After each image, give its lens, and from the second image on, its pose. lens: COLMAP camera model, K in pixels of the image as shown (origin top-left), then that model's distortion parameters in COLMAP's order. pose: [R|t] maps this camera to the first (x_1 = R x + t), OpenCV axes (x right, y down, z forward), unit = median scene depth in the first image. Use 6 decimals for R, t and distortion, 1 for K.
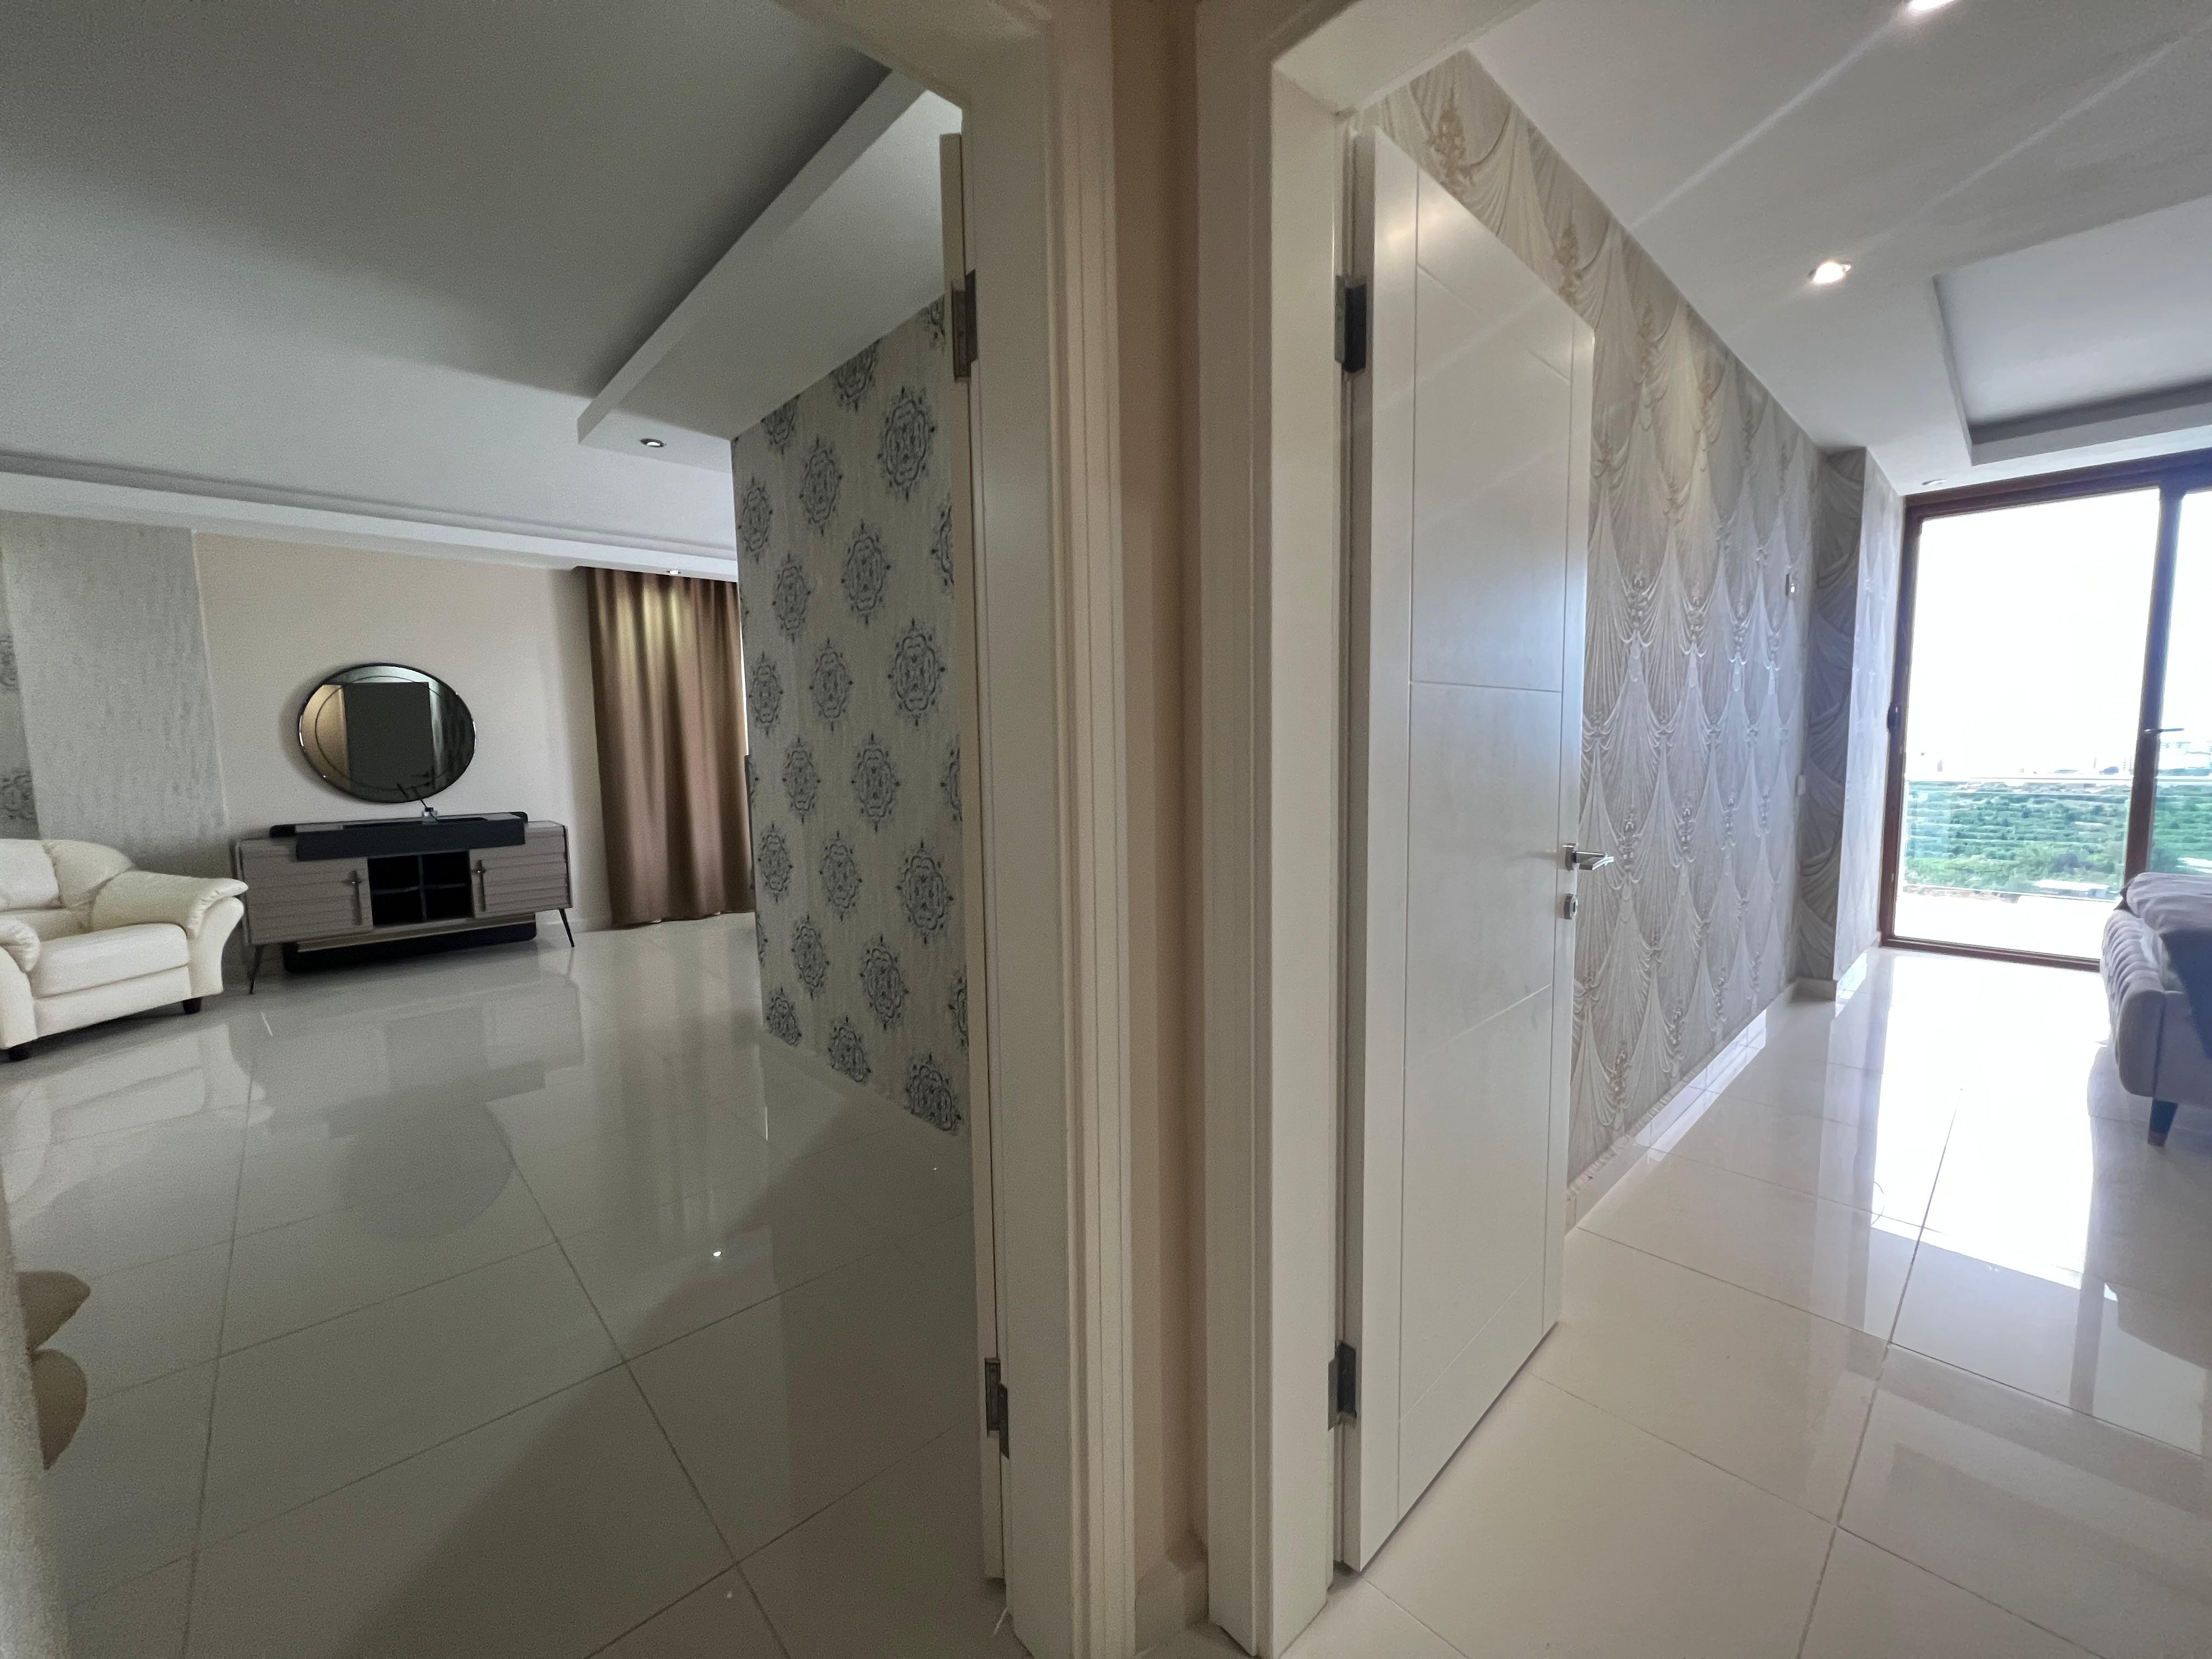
lens RADIAL K [[882.4, 0, 1106.0], [0, 882.4, 829.5], [0, 0, 1]] dist [-0.001234, 0.000197]
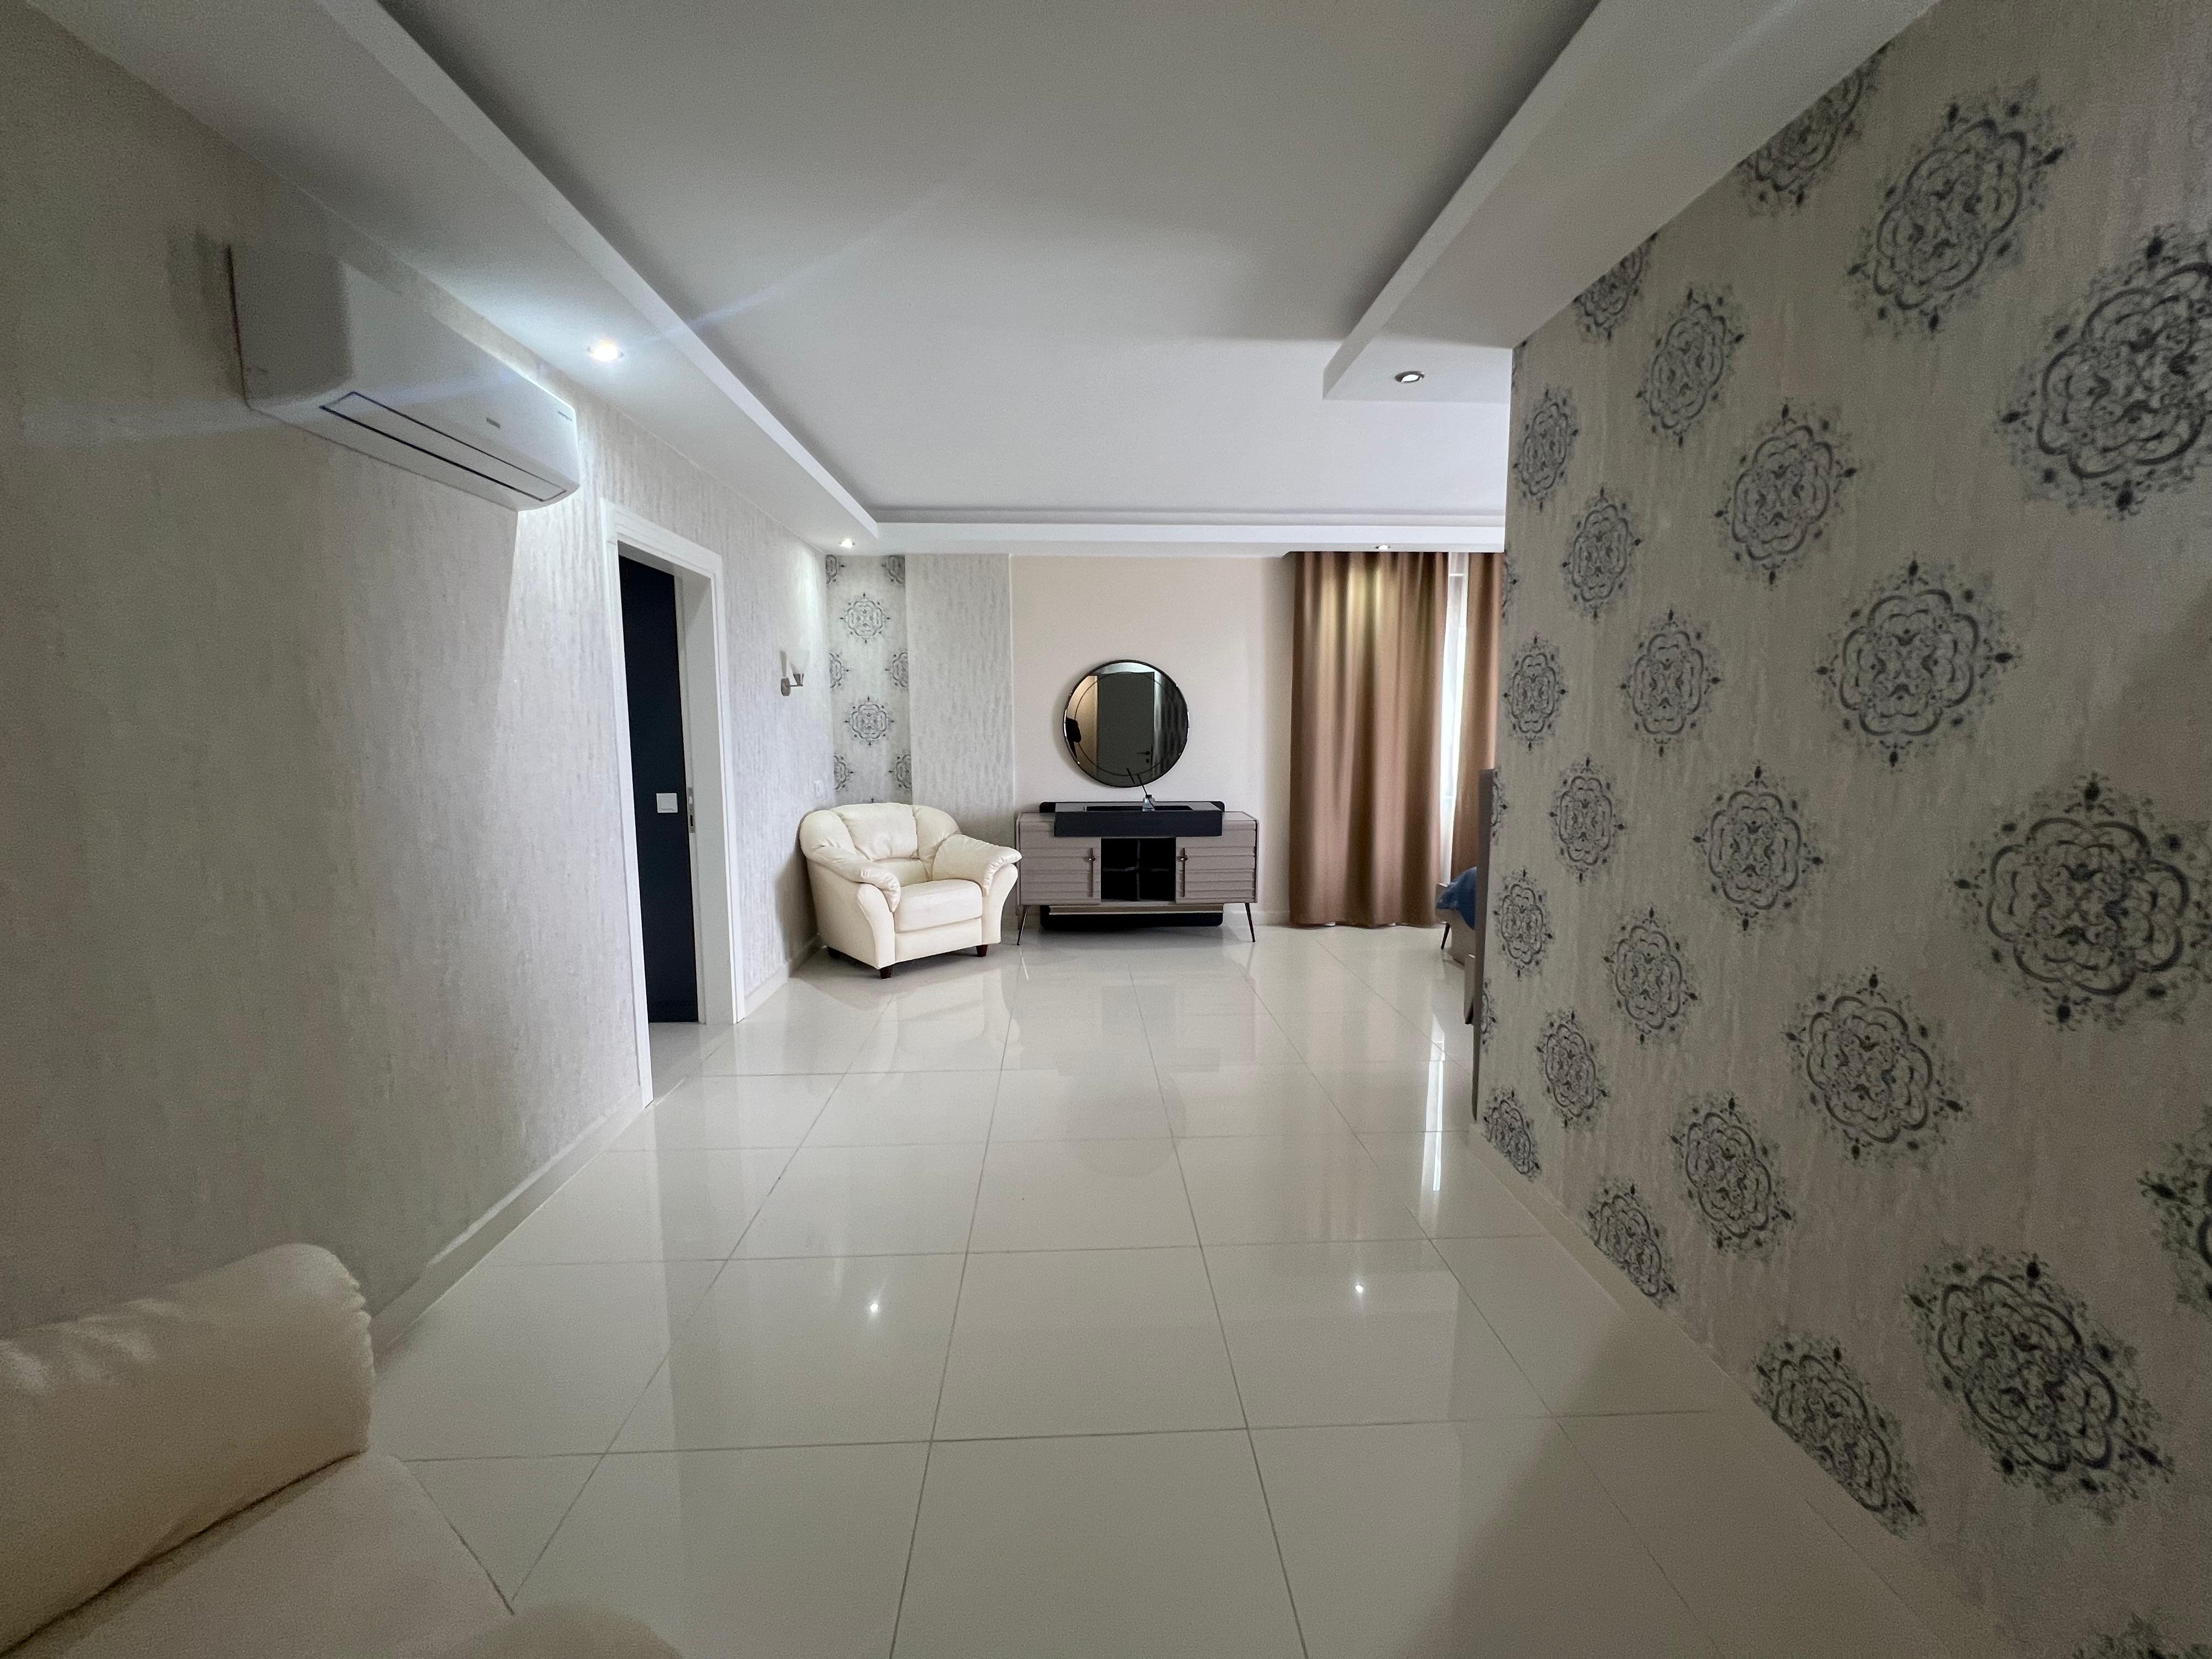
lens RADIAL K [[882.4, 0, 1106.0], [0, 882.4, 829.5], [0, 0, 1]] dist [-0.001234, 0.000197]
pose [[0.764575, 0.090916, -0.638091, -0.138436], [-0.073005, 0.995846, 0.054413, -0.042429], [0.640387, 0.004981, 0.768036, 0.166650]]
